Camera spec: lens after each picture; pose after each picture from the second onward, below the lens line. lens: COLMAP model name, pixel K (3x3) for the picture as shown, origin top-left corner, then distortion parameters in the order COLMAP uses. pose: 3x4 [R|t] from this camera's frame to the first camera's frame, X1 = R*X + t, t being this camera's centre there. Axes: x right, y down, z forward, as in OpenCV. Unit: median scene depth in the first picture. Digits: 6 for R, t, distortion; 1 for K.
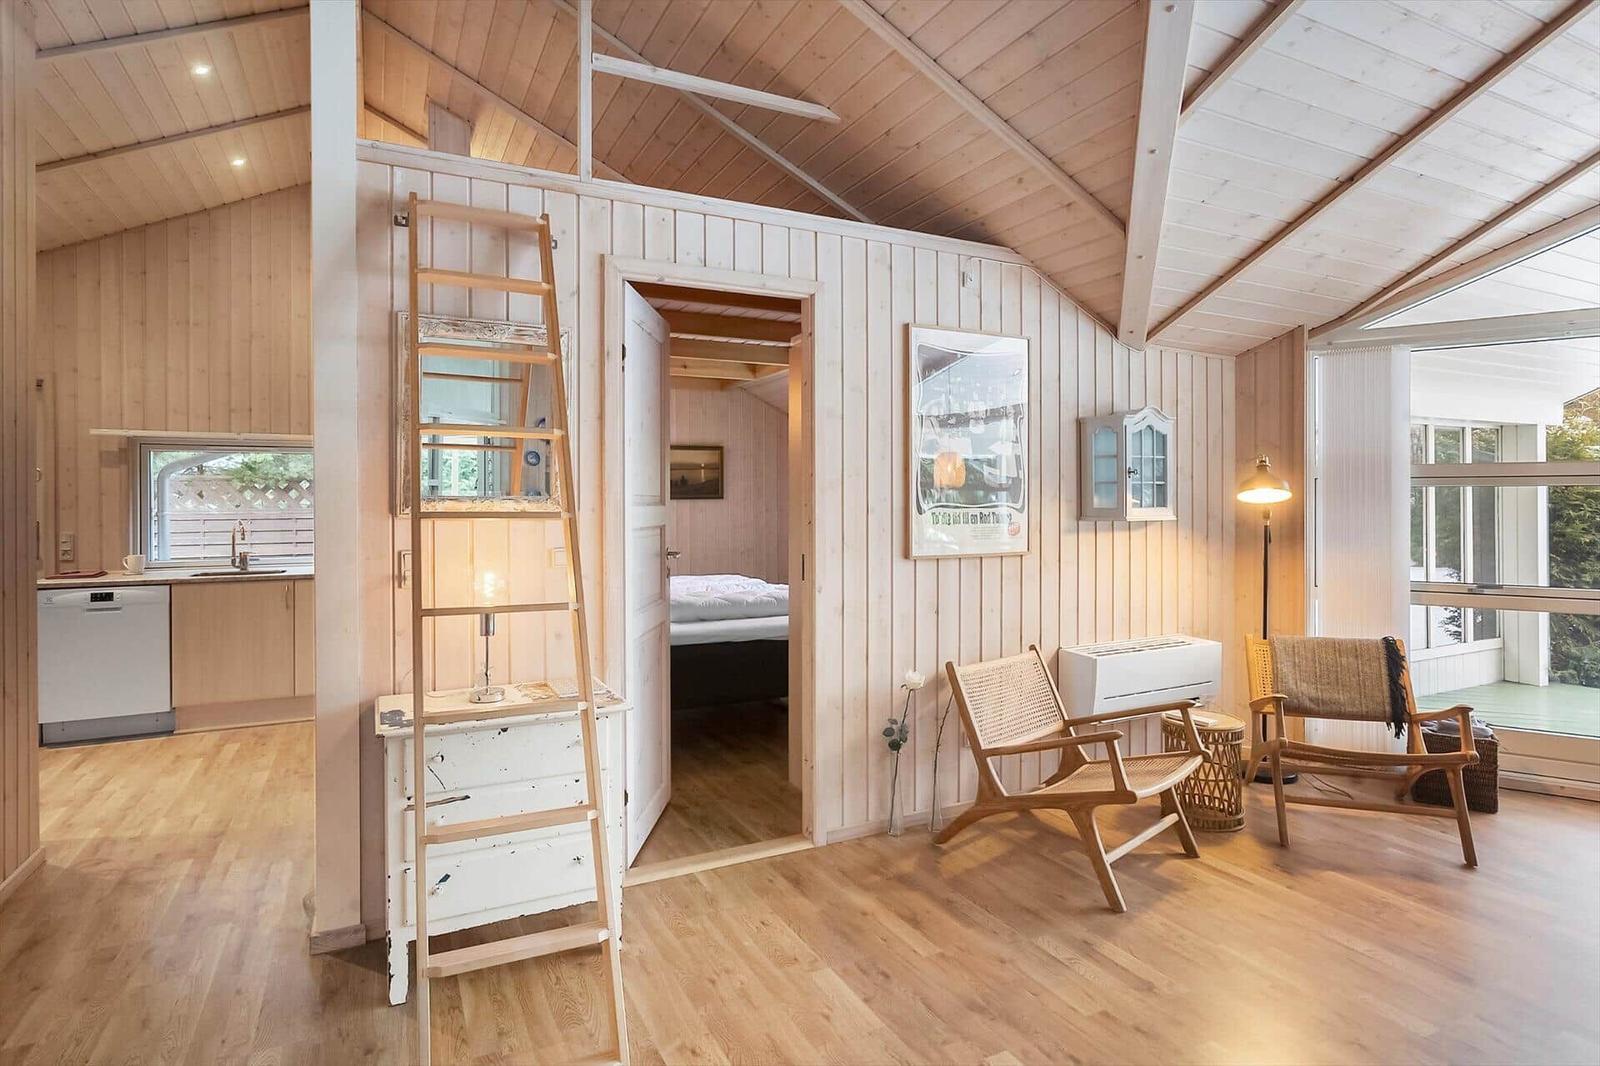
lens RADIAL K [[866.0, 0, 796.7], [0, 866.0, 499.7], [0, 0, 1]] dist [0.000910, 0.000667]
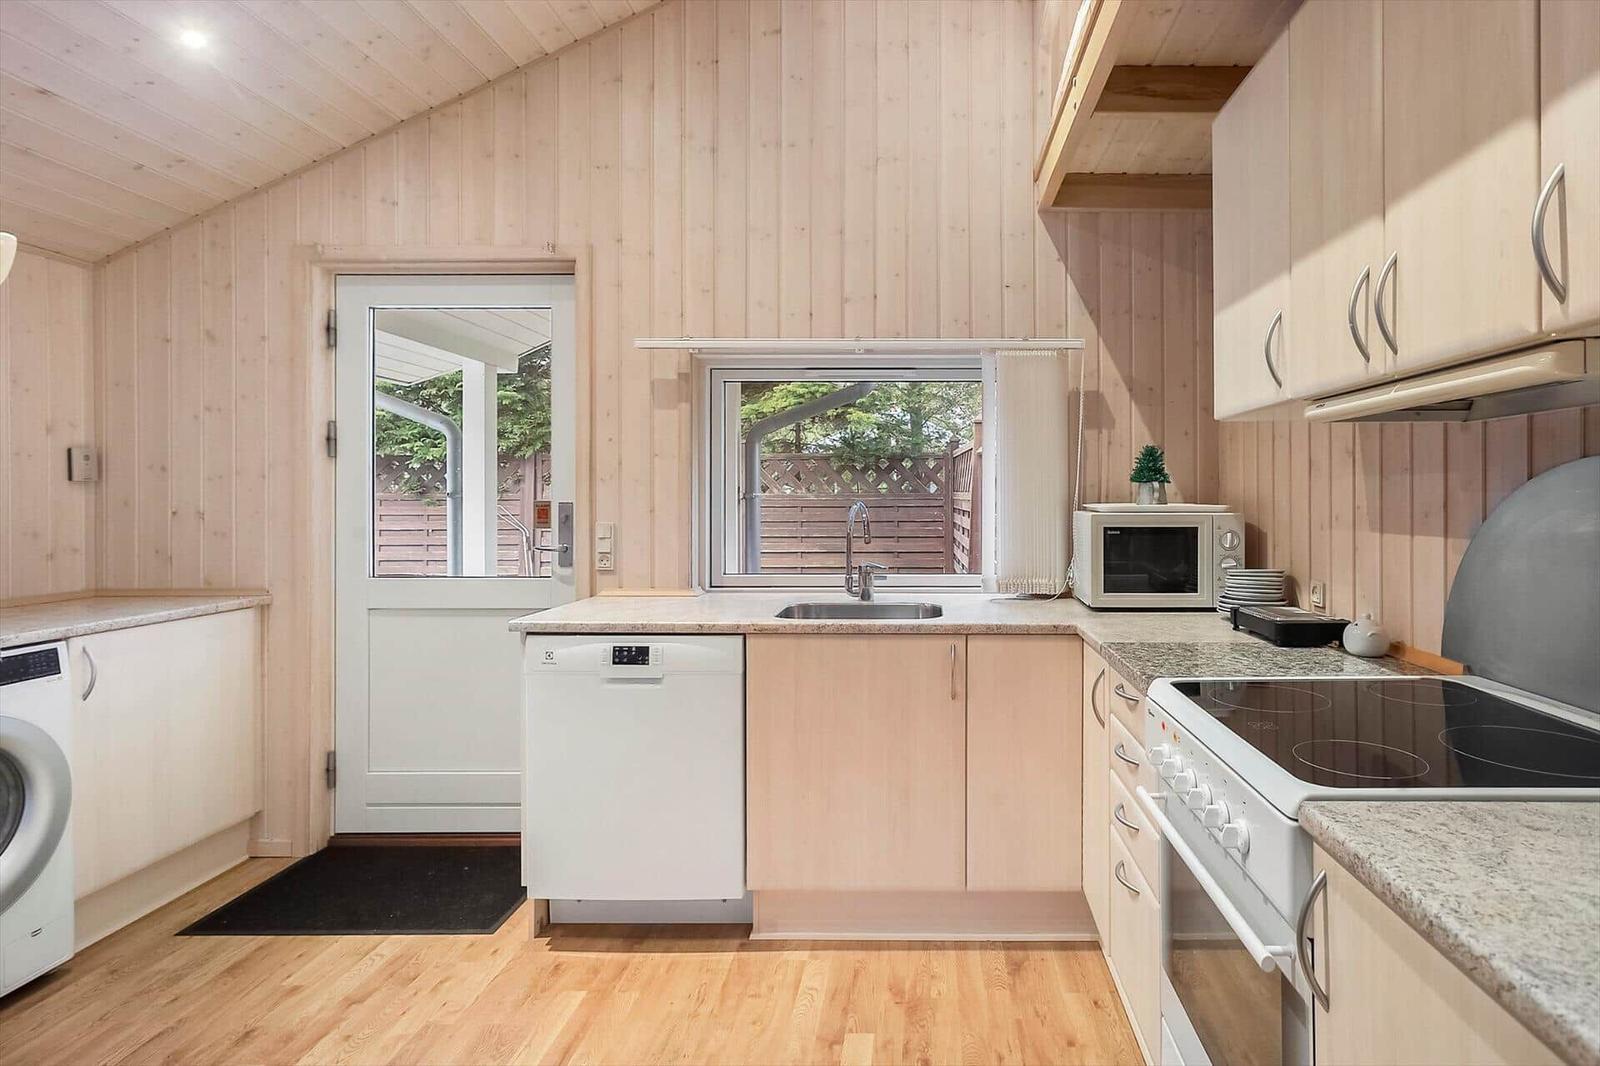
lens RADIAL K [[866.0, 0, 796.7], [0, 866.0, 499.7], [0, 0, 1]] dist [0.000910, 0.000667]
pose [[0.822644, 0.007708, -0.568504, -0.396375], [-0.003734, 0.999960, 0.008155, 0.017392], [0.568544, -0.004585, 0.822640, 0.577819]]
